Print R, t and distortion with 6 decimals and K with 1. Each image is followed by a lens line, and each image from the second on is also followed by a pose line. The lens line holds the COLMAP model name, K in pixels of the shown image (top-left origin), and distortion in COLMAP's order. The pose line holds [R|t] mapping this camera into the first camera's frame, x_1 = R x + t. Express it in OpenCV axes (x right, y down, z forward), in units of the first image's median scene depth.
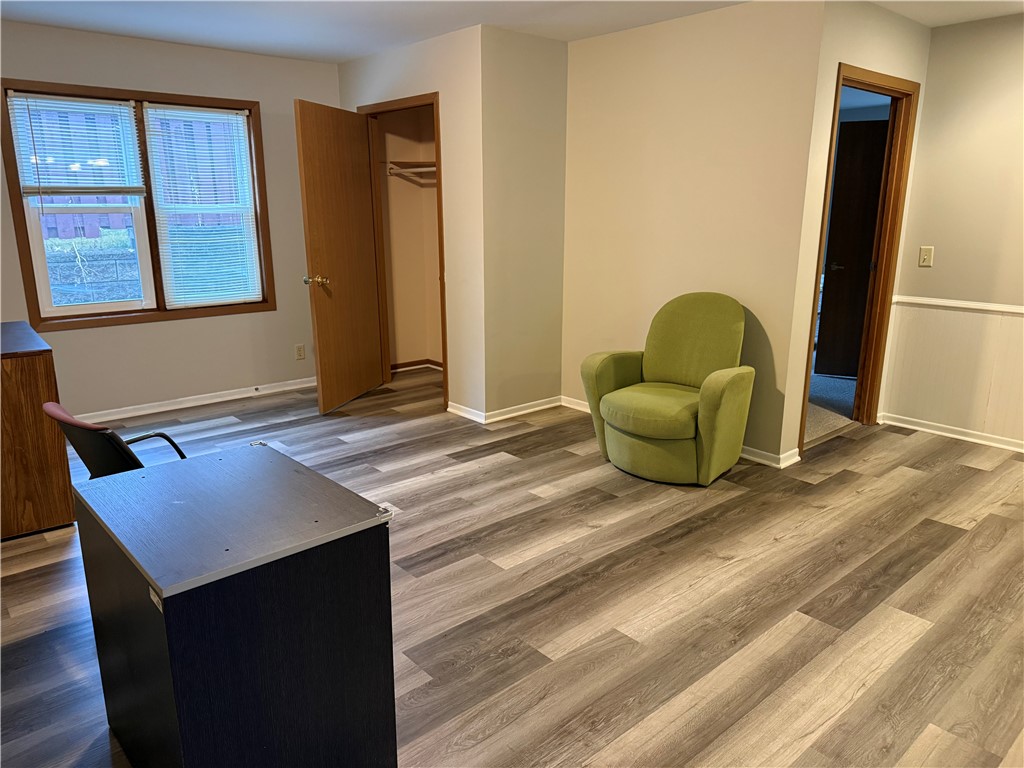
lens RADIAL K [[713.5, 0, 514.2], [0, 713.5, 381.7], [0, 0, 1]] dist [0.055549, -0.066301]
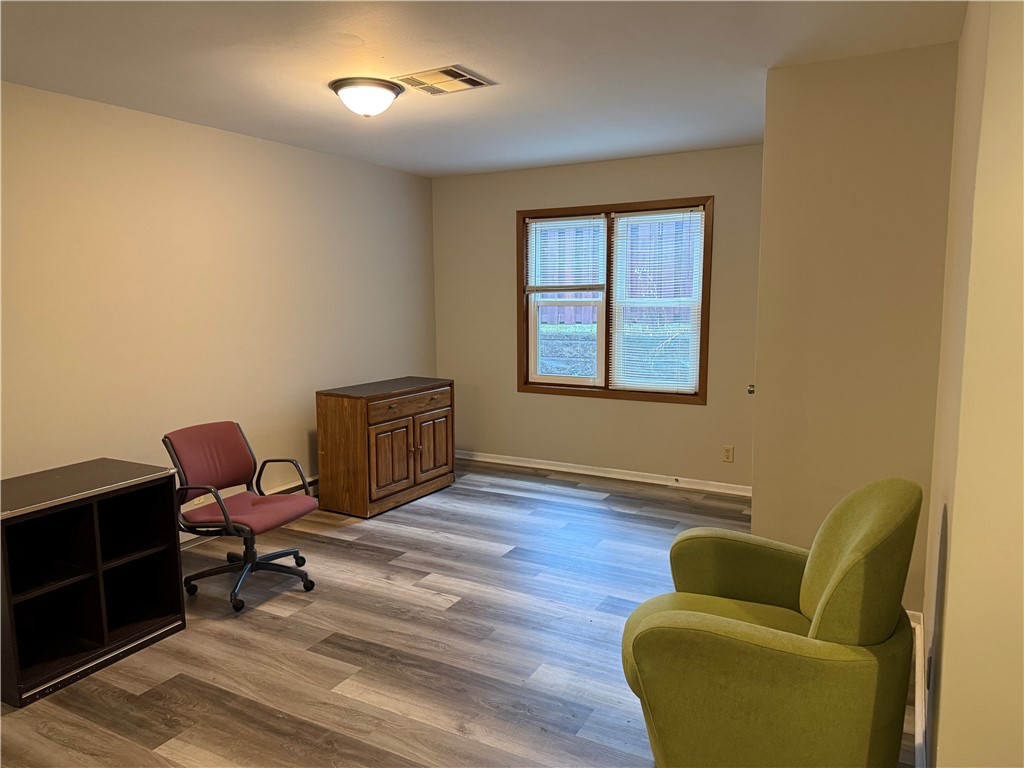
lens RADIAL K [[713.5, 0, 518.6], [0, 713.5, 381.2], [0, 0, 1]] dist [0.055549, -0.066301]
pose [[0.330578, 0.116437, -0.936568, 0.566390], [-0.214768, 0.975605, 0.045484, -0.143130], [0.919017, 0.186109, 0.347521, 0.512631]]
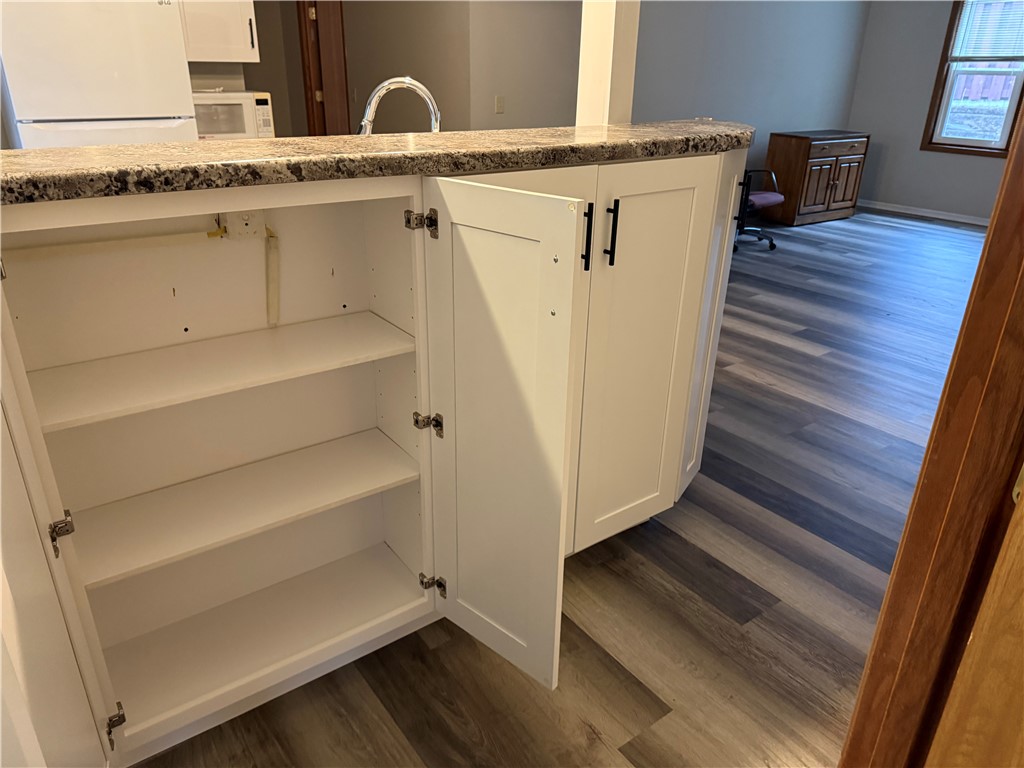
lens RADIAL K [[713.5, 0, 506.5], [0, 713.5, 386.7], [0, 0, 1]] dist [0.055549, -0.066301]
pose [[-0.106920, 0.393469, -0.913099, 1.114926], [-0.247552, 0.878909, 0.407723, -0.029449], [0.962957, 0.269633, 0.003431, 0.219985]]
